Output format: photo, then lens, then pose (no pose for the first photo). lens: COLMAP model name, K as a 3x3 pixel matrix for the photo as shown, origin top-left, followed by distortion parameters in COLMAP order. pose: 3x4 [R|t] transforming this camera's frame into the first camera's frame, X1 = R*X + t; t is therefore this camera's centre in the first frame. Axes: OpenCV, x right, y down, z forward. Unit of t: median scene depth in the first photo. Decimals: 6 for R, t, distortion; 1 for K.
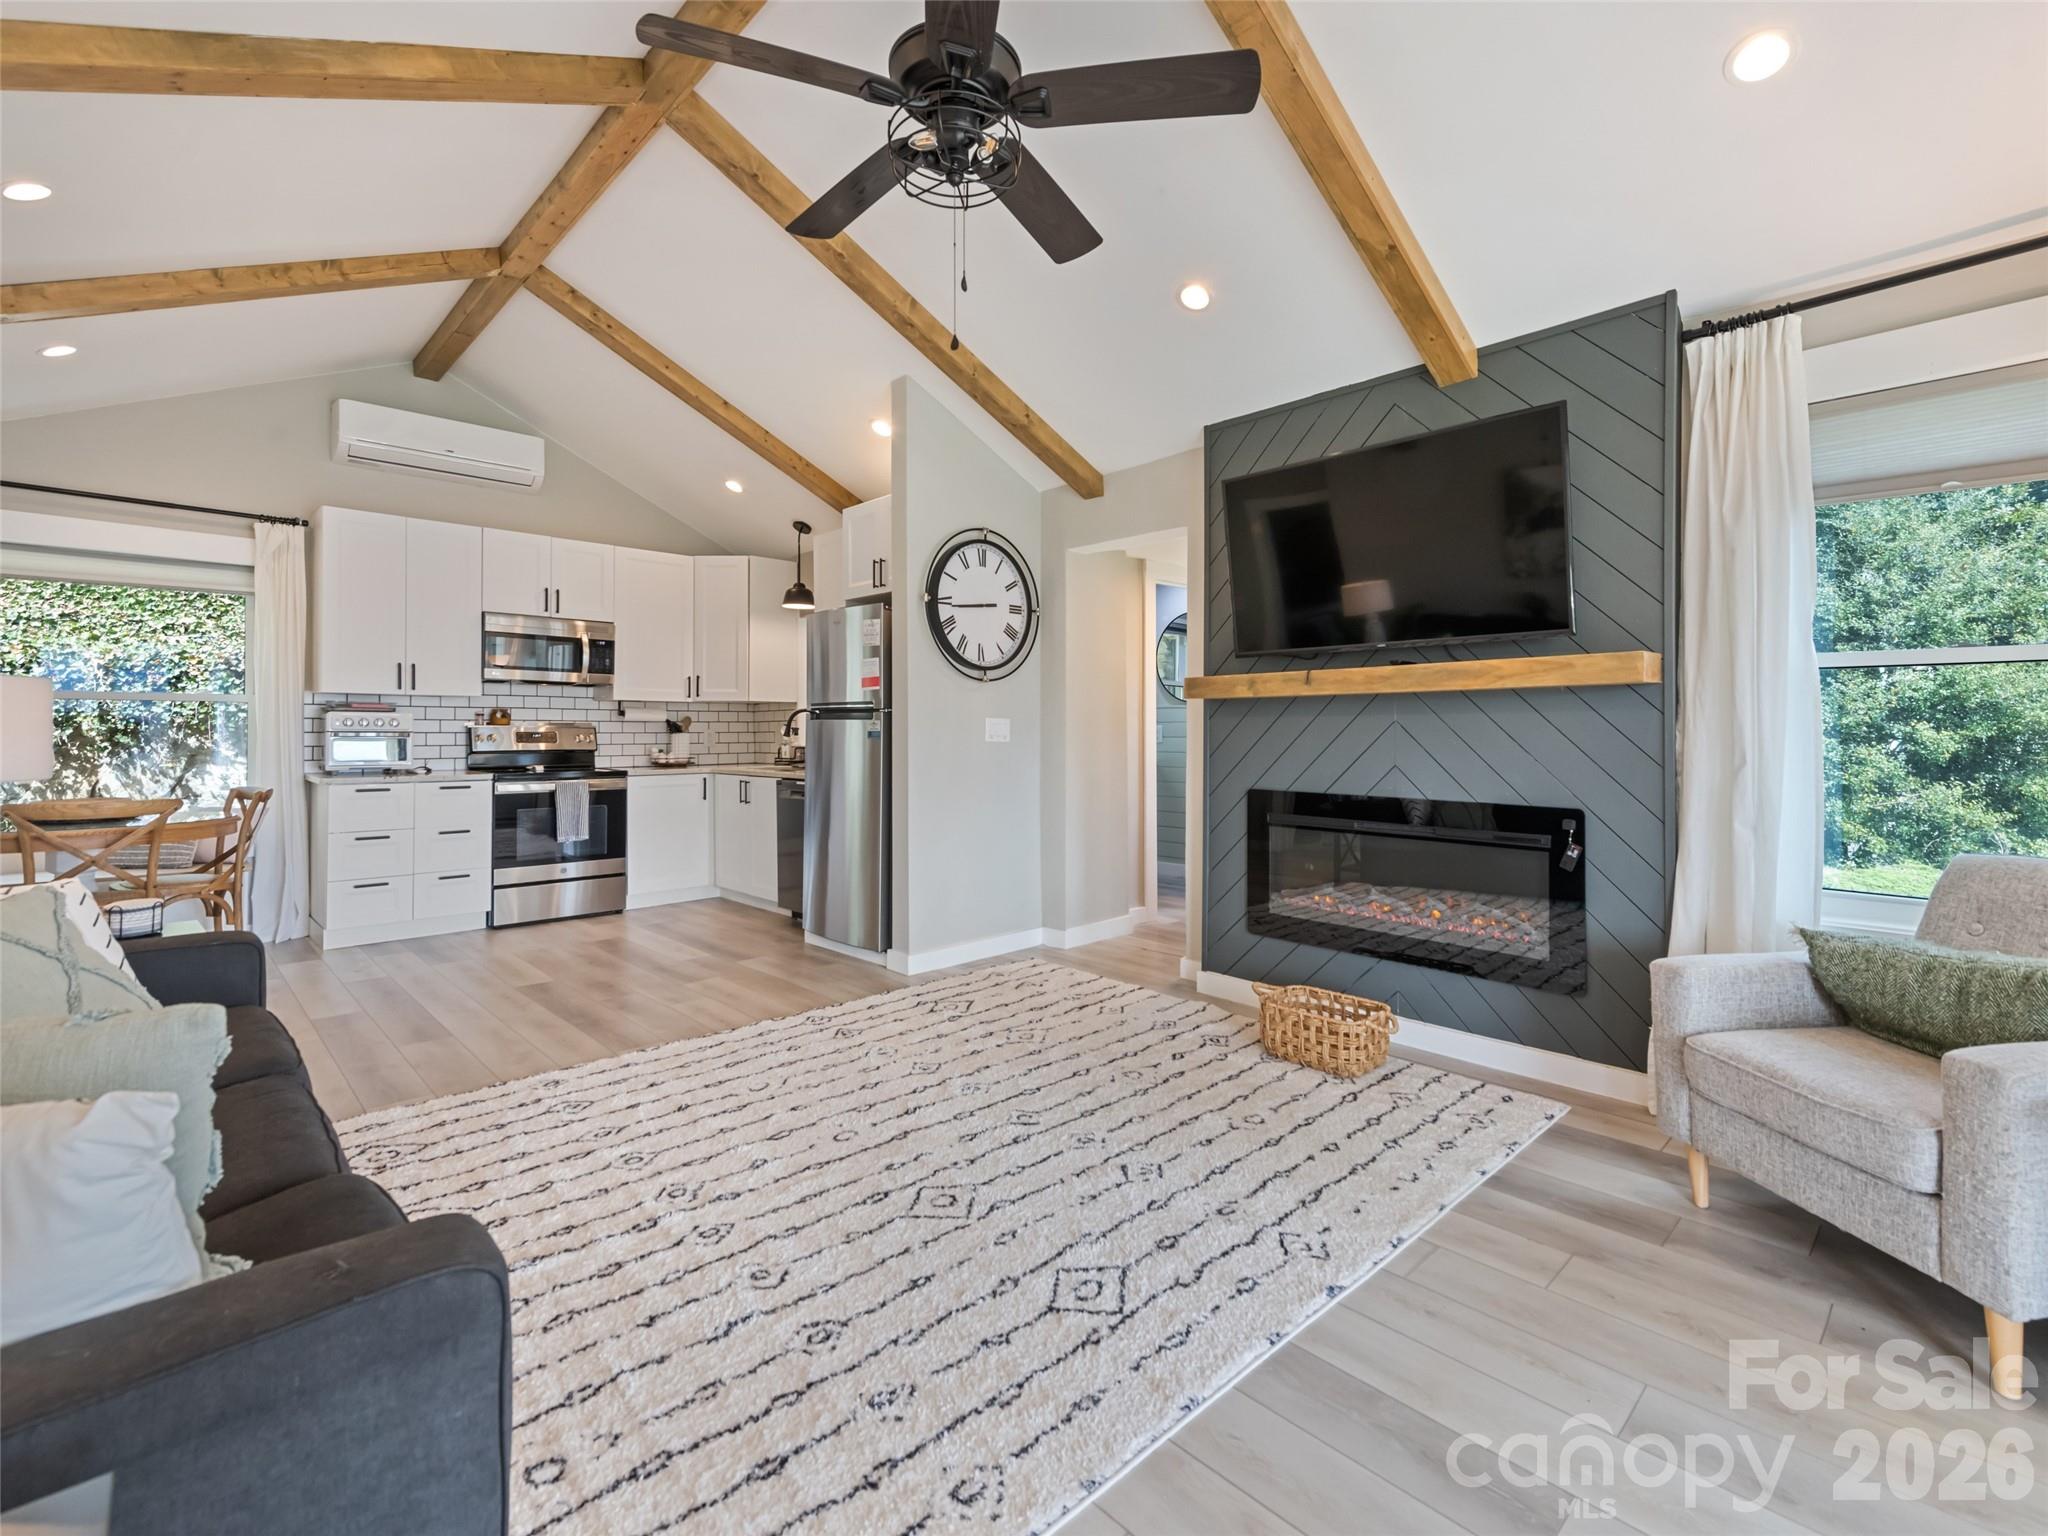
lens RADIAL K [[921.2, 0, 1022.2], [0, 921.2, 726.3], [0, 0, 1]] dist [0.017864, -0.008124]
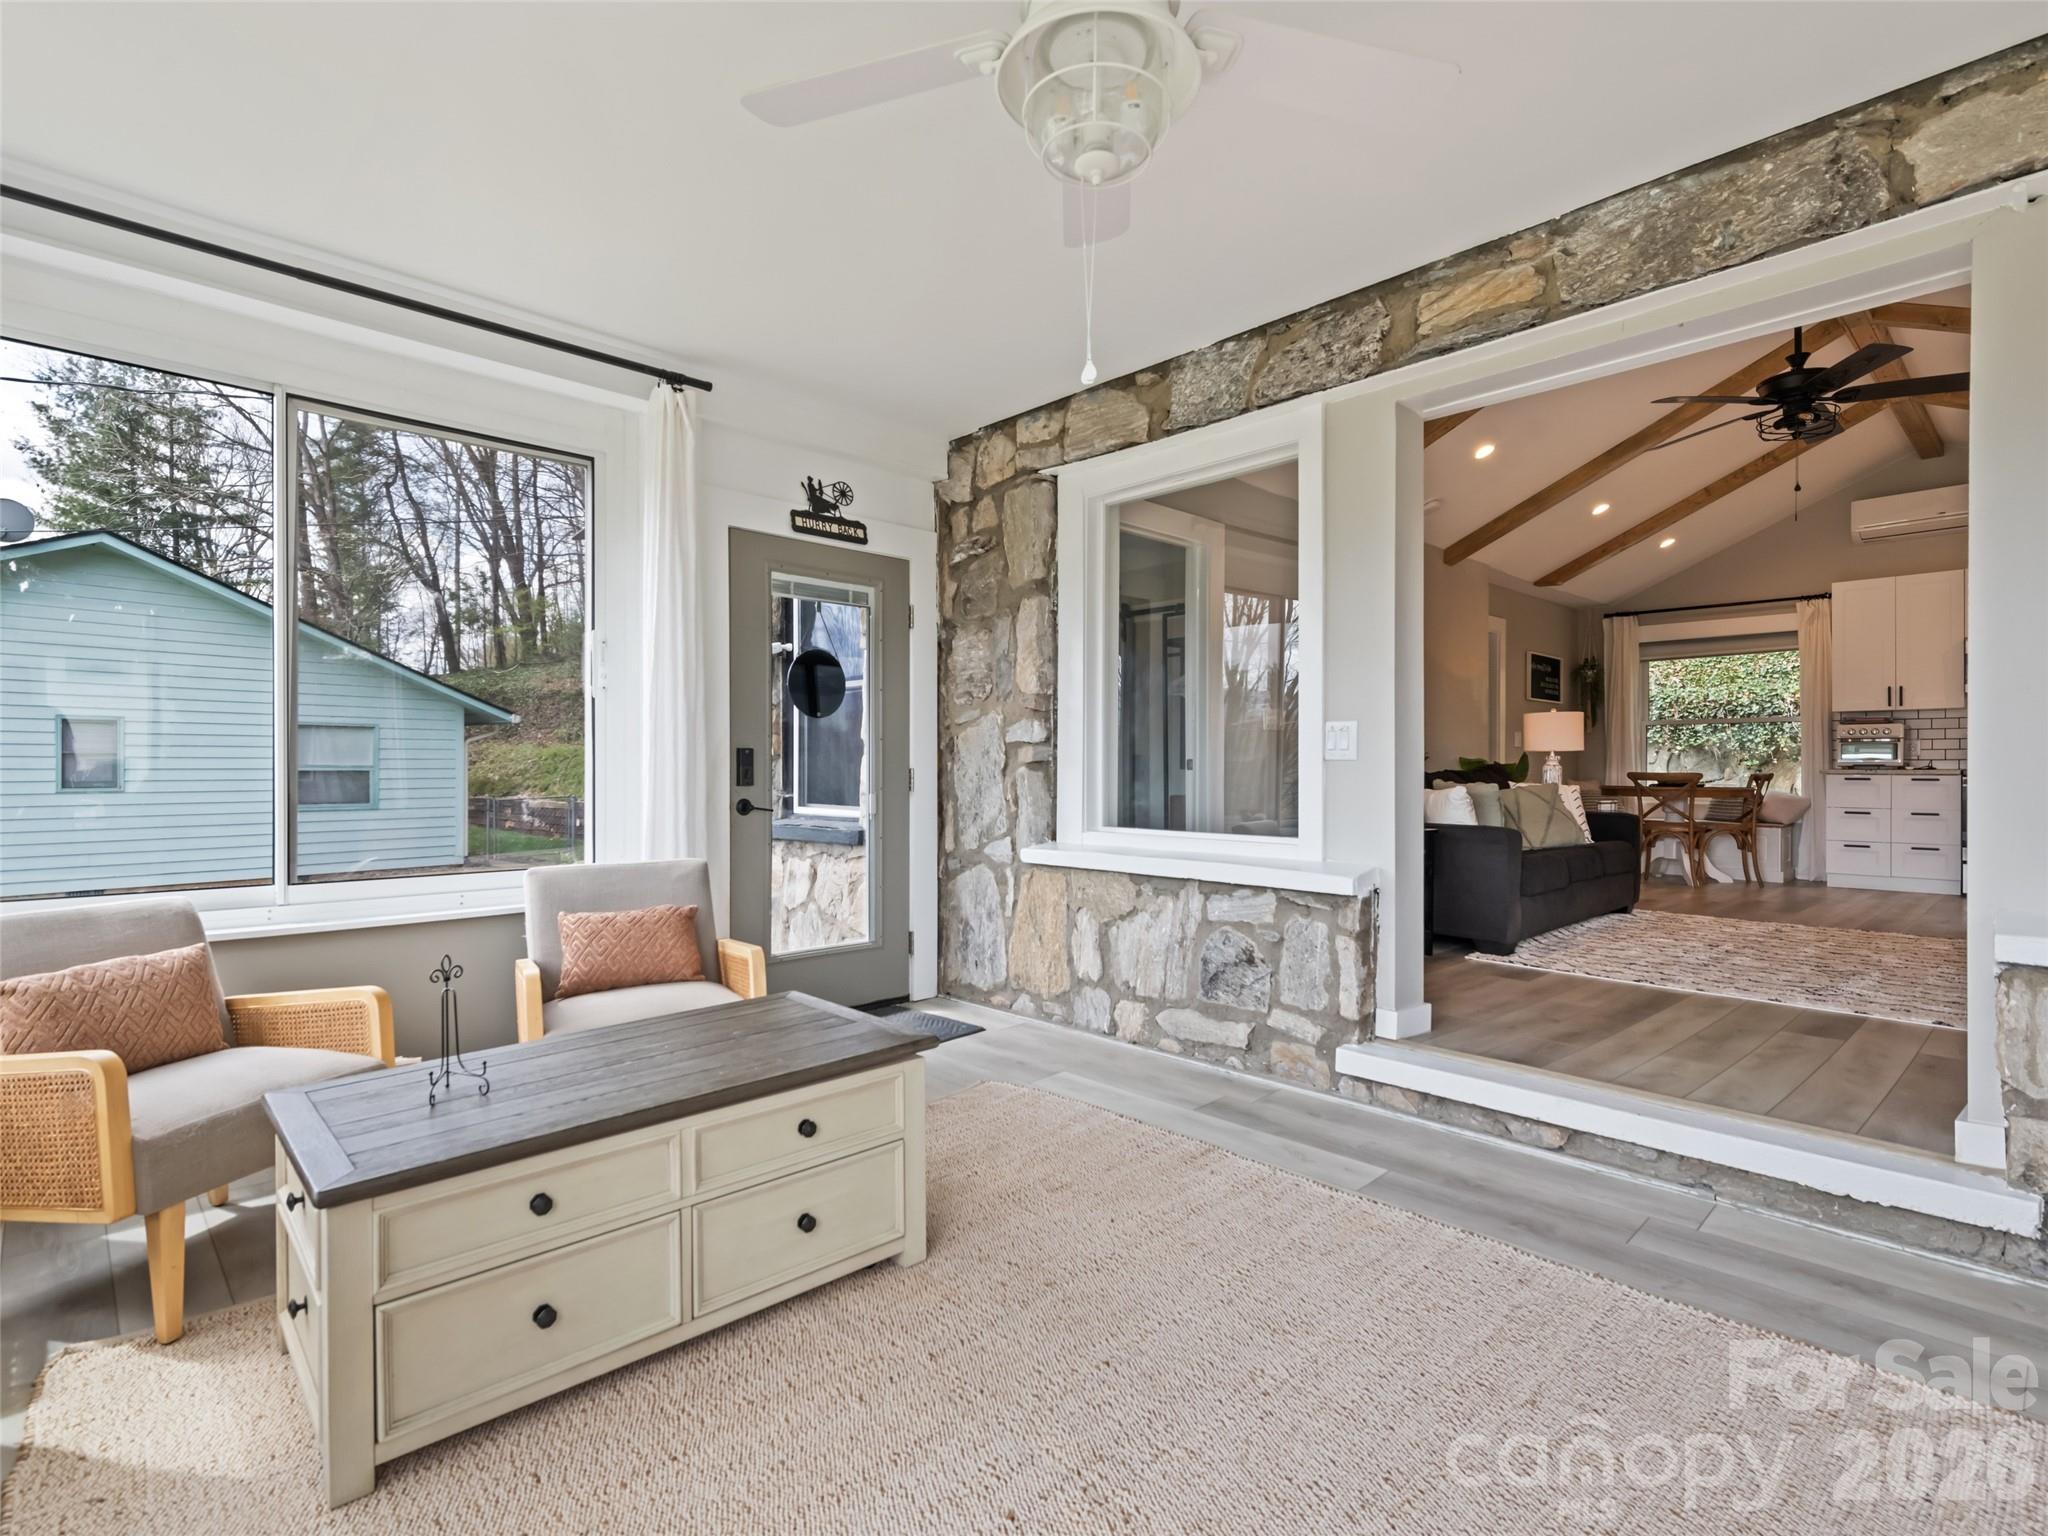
lens RADIAL K [[993.1, 0, 1024.0], [0, 993.1, 768.0], [0, 0, 1]] dist [0.003953, 0.000004]
pose [[-0.009452, -0.000359, -0.999955, 0.802750], [0.004389, 0.999990, -0.000400, 0.045956], [0.999946, -0.004393, -0.009450, -0.244884]]
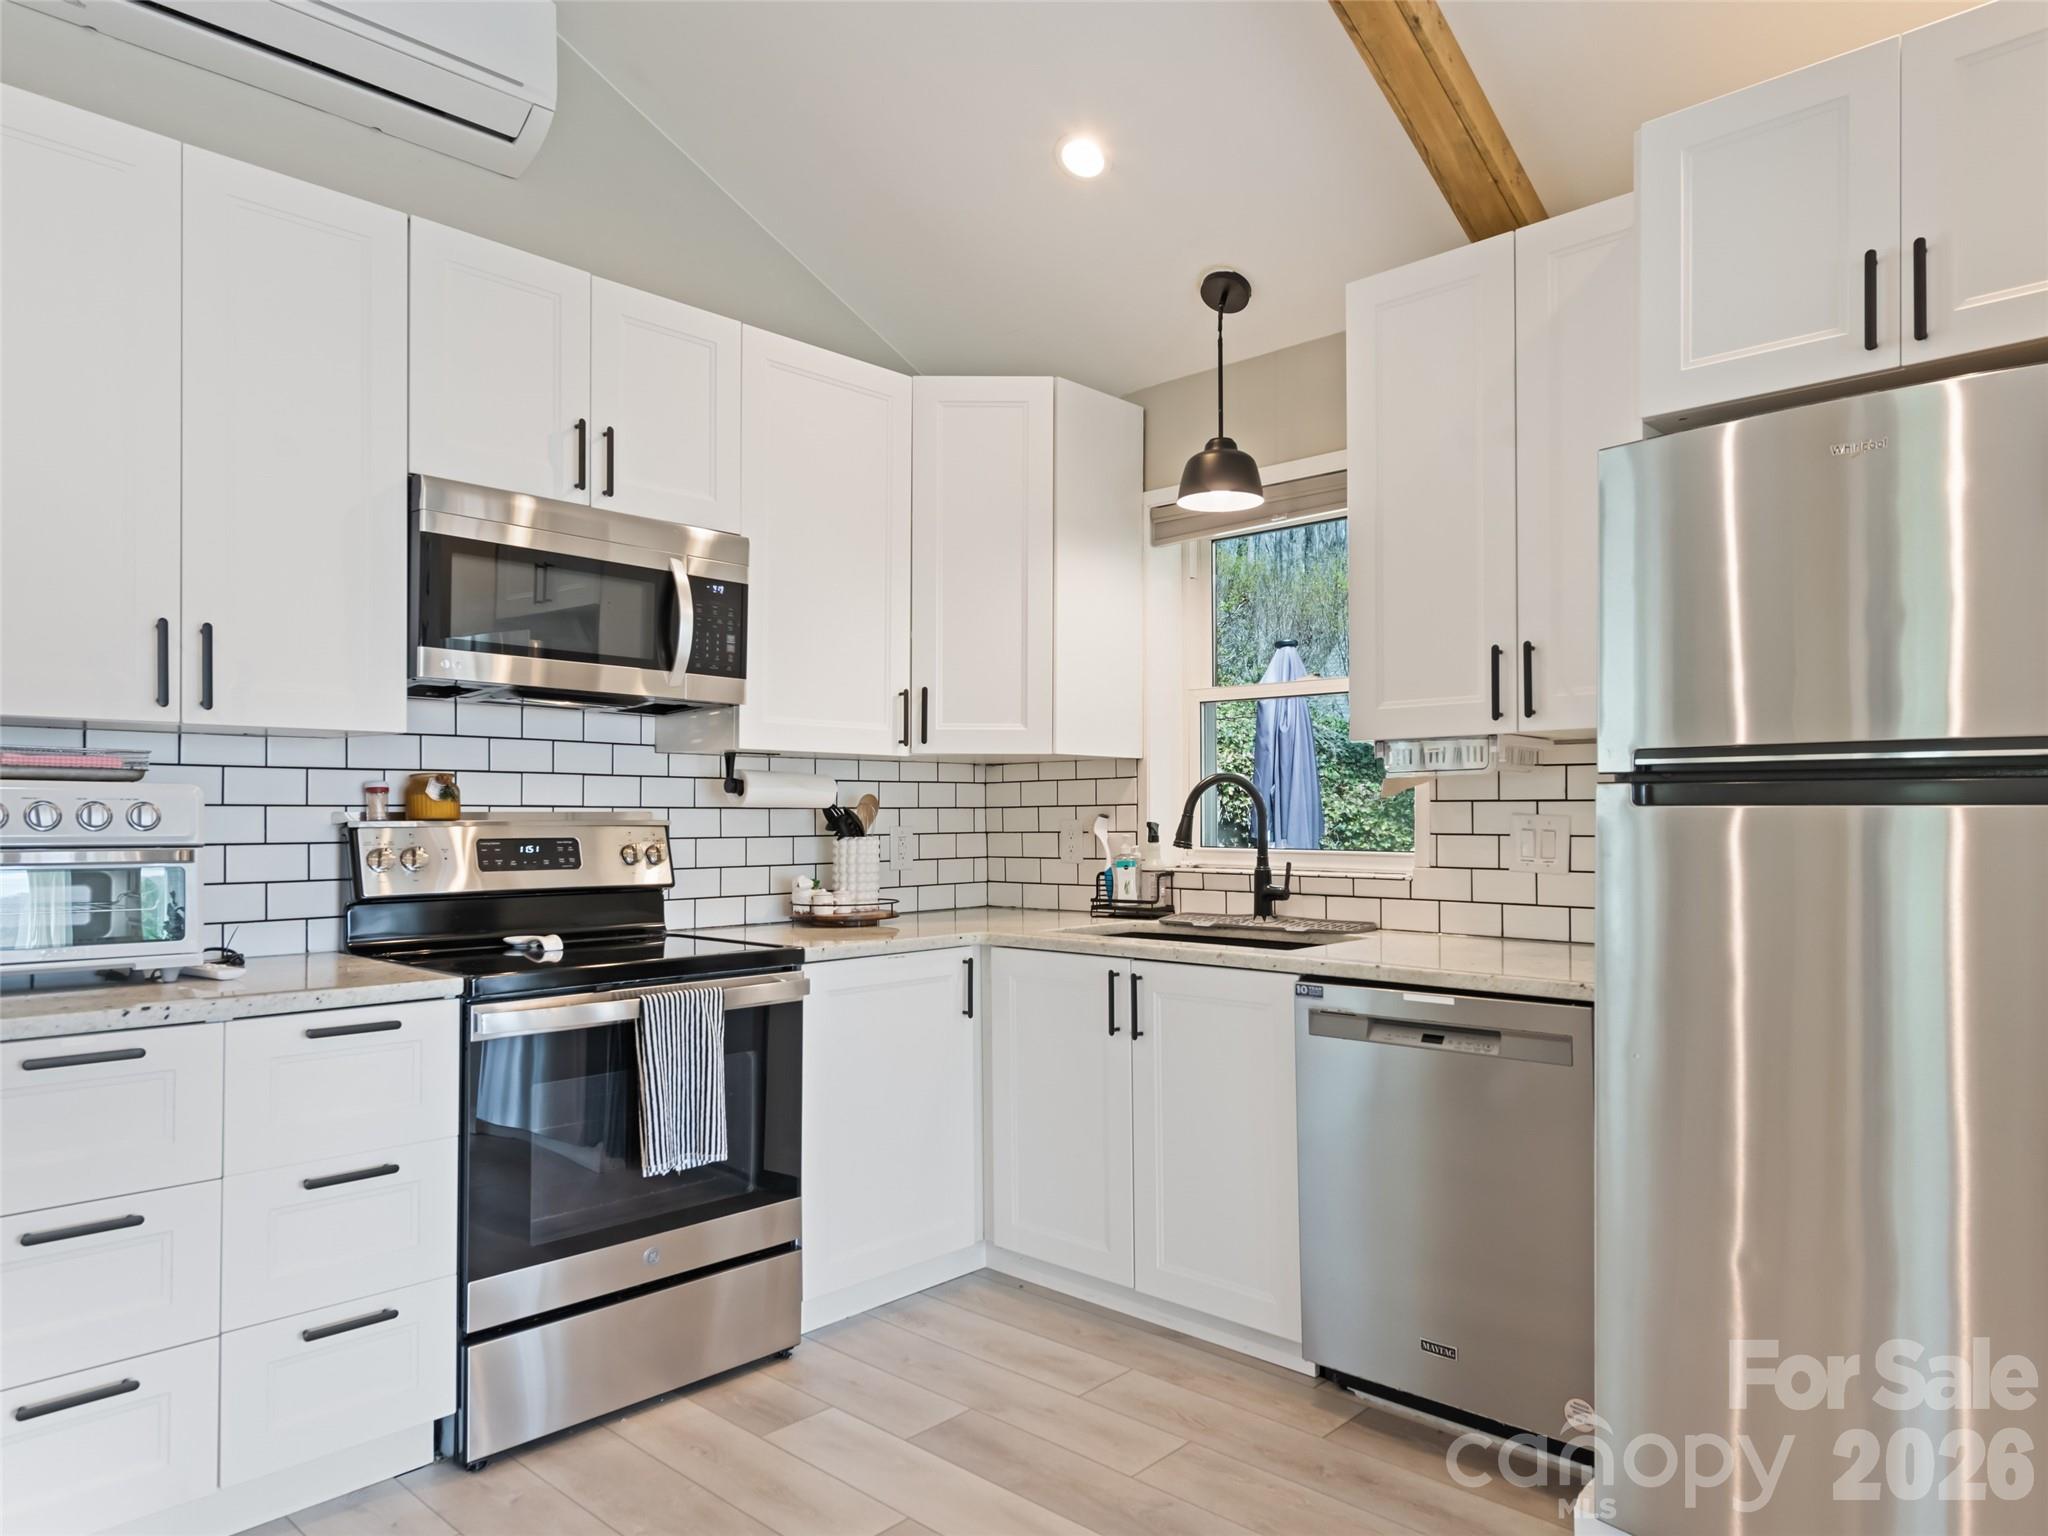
lens RADIAL K [[1327.5, 0, 1024.9], [0, 1327.5, 799.4], [0, 0, 1]] dist [0.022286, -0.001073]
pose [[0.998700, -0.001993, 0.050939, -0.424363], [0.002355, 0.999972, -0.007044, -0.005764], [-0.050923, 0.007155, 0.998677, 0.563690]]
